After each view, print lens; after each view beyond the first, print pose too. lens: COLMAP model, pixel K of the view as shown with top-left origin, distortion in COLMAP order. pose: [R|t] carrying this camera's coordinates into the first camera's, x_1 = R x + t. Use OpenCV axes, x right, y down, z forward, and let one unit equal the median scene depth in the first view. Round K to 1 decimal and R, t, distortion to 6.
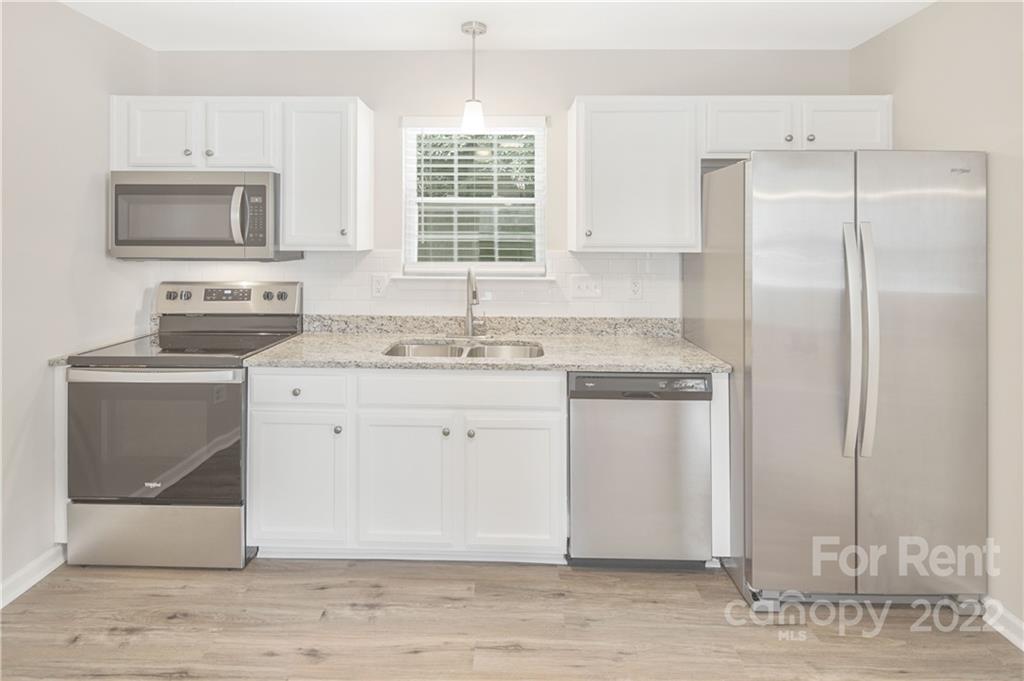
lens RADIAL K [[515.3, 0, 500.0], [0, 515.3, 235.0], [0, 0, 1]] dist [0.002362, -0.000580]
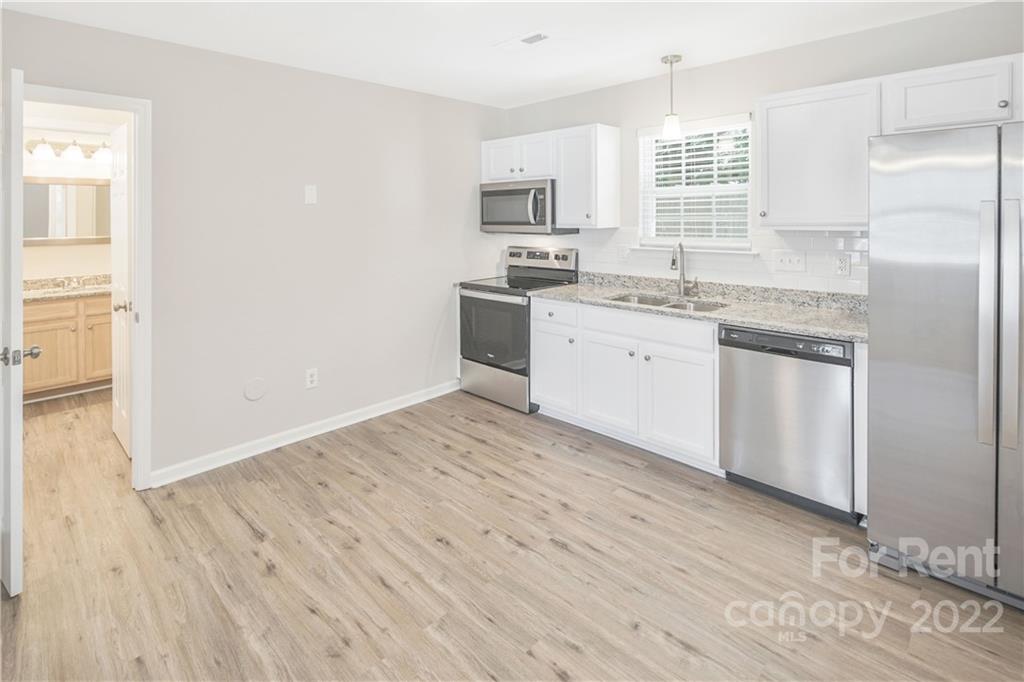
lens RADIAL K [[502.3, 0, 512.6], [0, 502.3, 215.3], [0, 0, 1]] dist [-0.001834, -0.000750]
pose [[0.734228, -0.014240, -0.678753, 0.518505], [0.015062, 0.999876, -0.004685, -0.003219], [0.678735, -0.006784, 0.734352, -0.217588]]
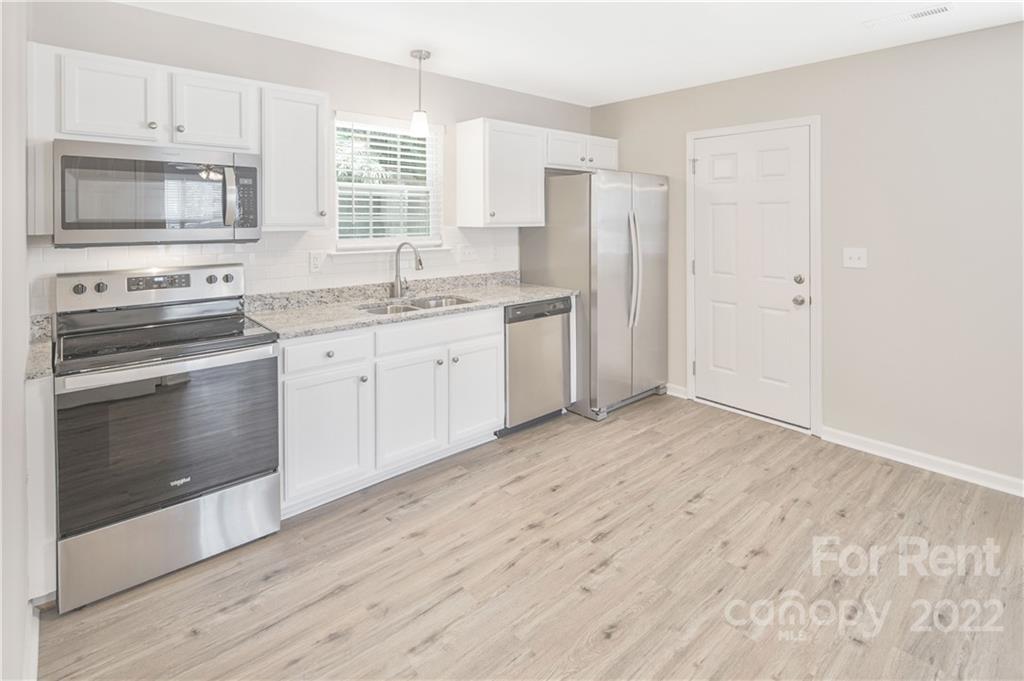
lens RADIAL K [[501.9, 0, 497.8], [0, 501.9, 219.8], [0, 0, 1]] dist [0.002521, -0.000789]
pose [[0.743147, -0.008632, 0.669073, -0.735246], [0.003251, 0.999952, 0.009290, -0.000327], [-0.669121, -0.004729, 0.743139, -0.058659]]
